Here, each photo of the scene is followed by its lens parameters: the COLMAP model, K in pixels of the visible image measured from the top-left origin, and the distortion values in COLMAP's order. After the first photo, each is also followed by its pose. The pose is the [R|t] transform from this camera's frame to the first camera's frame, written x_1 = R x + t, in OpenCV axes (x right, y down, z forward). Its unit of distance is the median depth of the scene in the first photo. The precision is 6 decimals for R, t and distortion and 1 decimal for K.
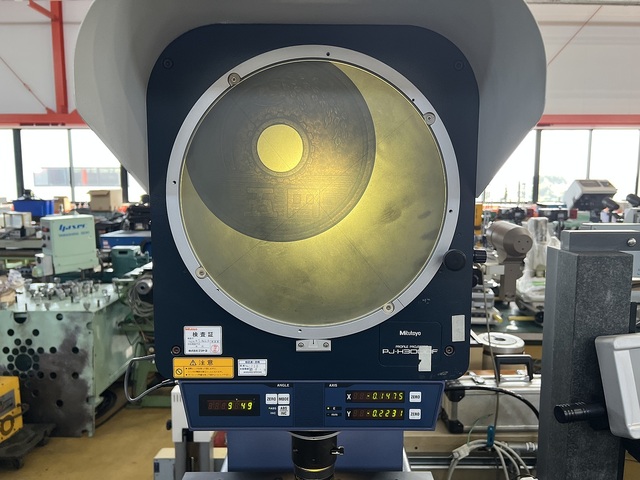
lens RADIAL K [[484.6, 0, 326.9], [0, 484.6, 236.7], [0, 0, 1]] dist [0.037833, -0.050861]
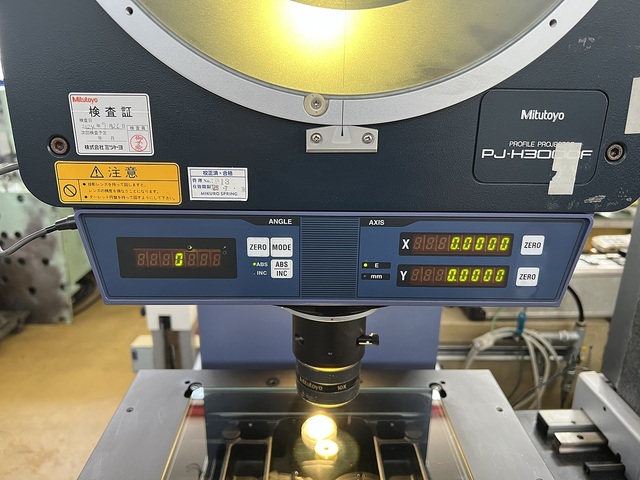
lens RADIAL K [[486.6, 0, 319.7], [0, 486.6, 239.8], [0, 0, 1]] dist [0.036379, -0.061908]
pose [[0.999879, 0.006612, 0.014067, -0.011252], [-0.009437, 0.977348, 0.211428, 0.043879], [-0.012351, -0.211536, 0.977292, 0.100291]]
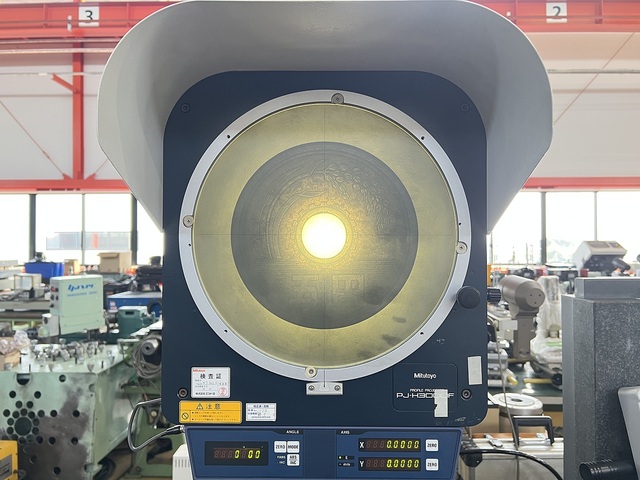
lens RADIAL K [[484.6, 0, 322.8], [0, 484.6, 237.8], [0, 0, 1]] dist [0.045074, -0.063343]
pose [[0.999757, -0.003716, -0.021712, -0.001772], [0.000905, 0.991762, -0.128090, 0.010180], [0.022009, 0.128040, 0.991525, 0.000543]]
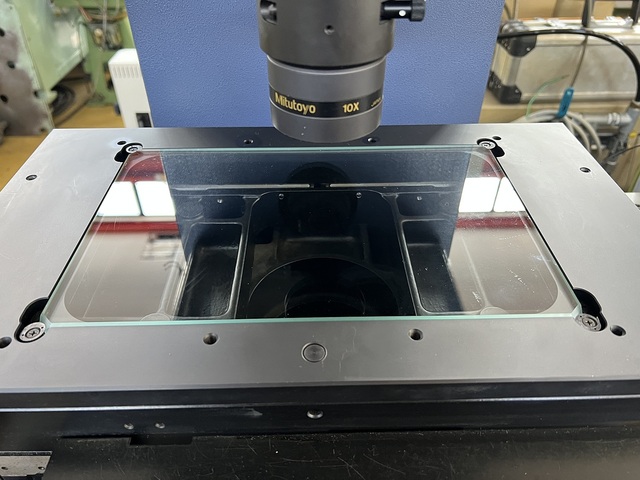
lens RADIAL K [[484.6, 0, 322.8], [0, 484.6, 237.8], [0, 0, 1]] dist [0.045074, -0.063343]
pose [[0.999843, -0.014423, 0.010270, -0.008116], [0.006564, 0.840662, 0.541520, 0.091228], [-0.016444, -0.541368, 0.840625, 0.153077]]
